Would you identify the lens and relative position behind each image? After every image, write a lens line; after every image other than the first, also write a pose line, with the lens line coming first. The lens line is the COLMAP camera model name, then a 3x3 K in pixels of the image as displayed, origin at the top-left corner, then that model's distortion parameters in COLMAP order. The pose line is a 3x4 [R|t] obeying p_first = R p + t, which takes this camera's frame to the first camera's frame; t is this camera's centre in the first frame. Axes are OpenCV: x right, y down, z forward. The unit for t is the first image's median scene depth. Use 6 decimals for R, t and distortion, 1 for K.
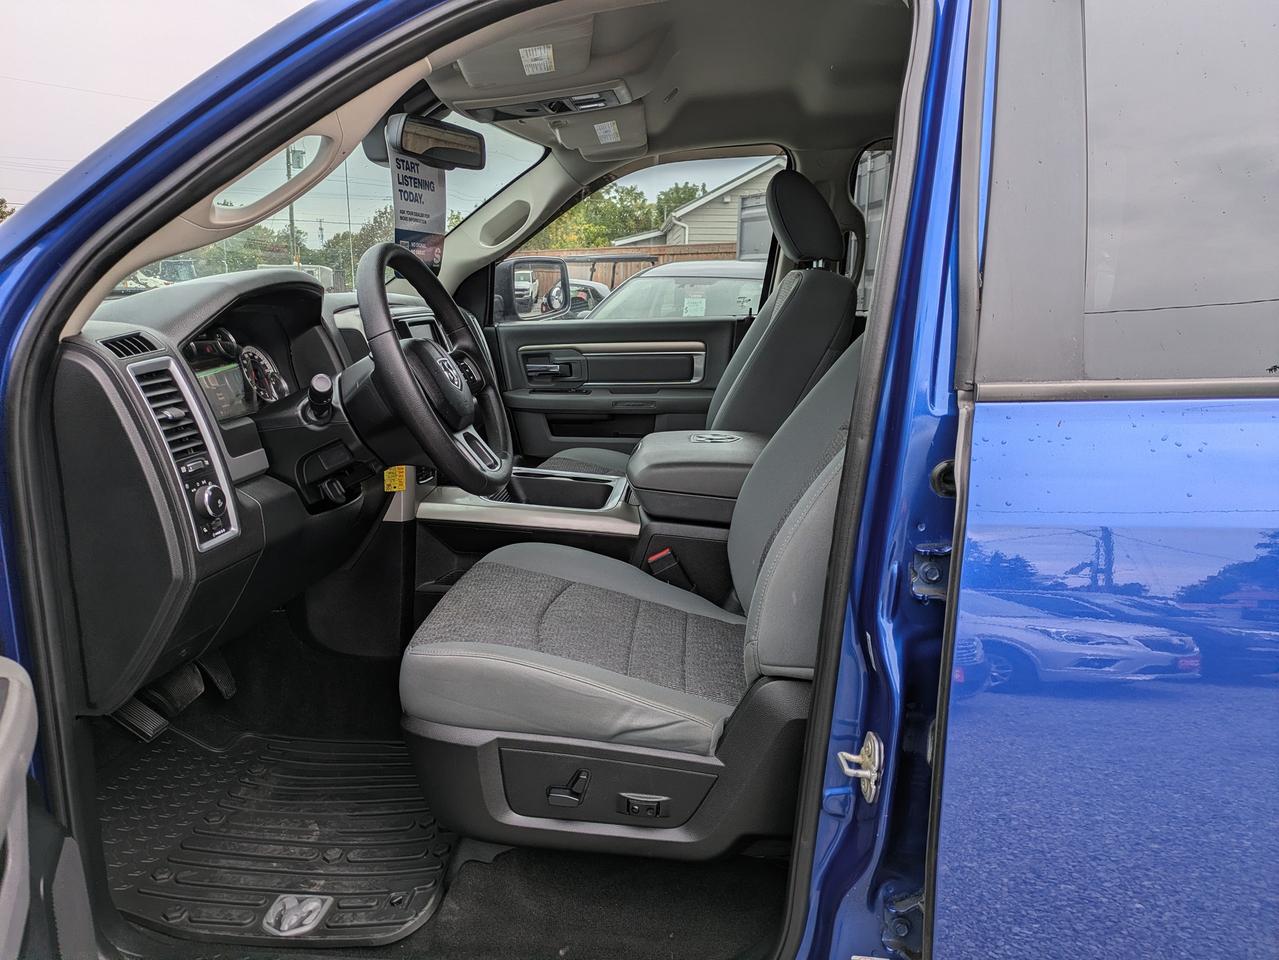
lens RADIAL K [[921.8, 0, 622.6], [0, 921.8, 476.0], [0, 0, 1]] dist [0.032388, 0.000618]
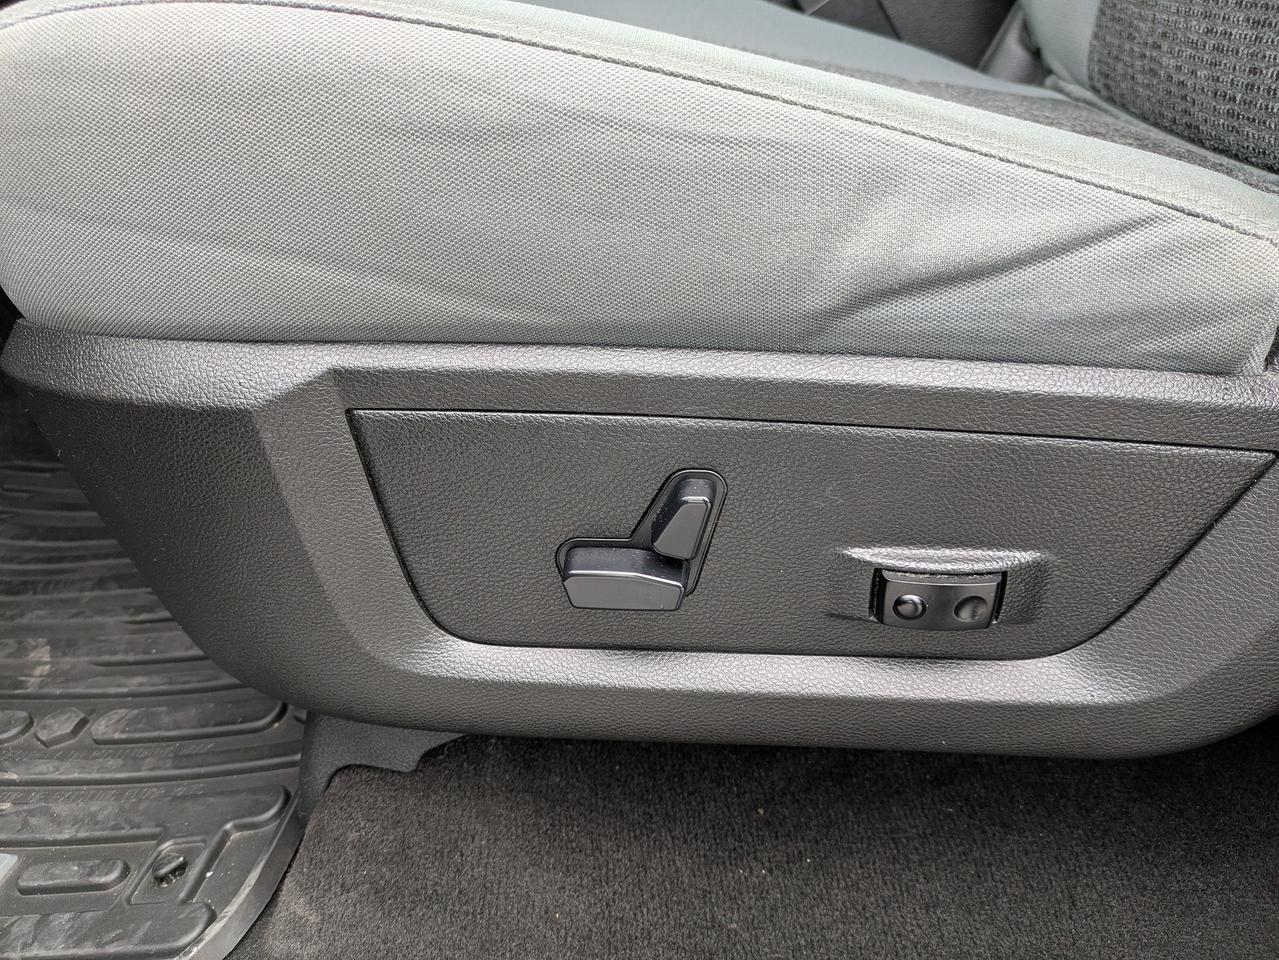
lens RADIAL K [[921.8, 0, 622.6], [0, 921.8, 476.0], [0, 0, 1]] dist [0.032388, 0.000618]
pose [[0.996567, -0.069510, -0.044963, -0.049875], [0.079269, 0.957833, 0.276176, 0.246260], [0.023870, -0.278792, 0.960055, 0.753562]]
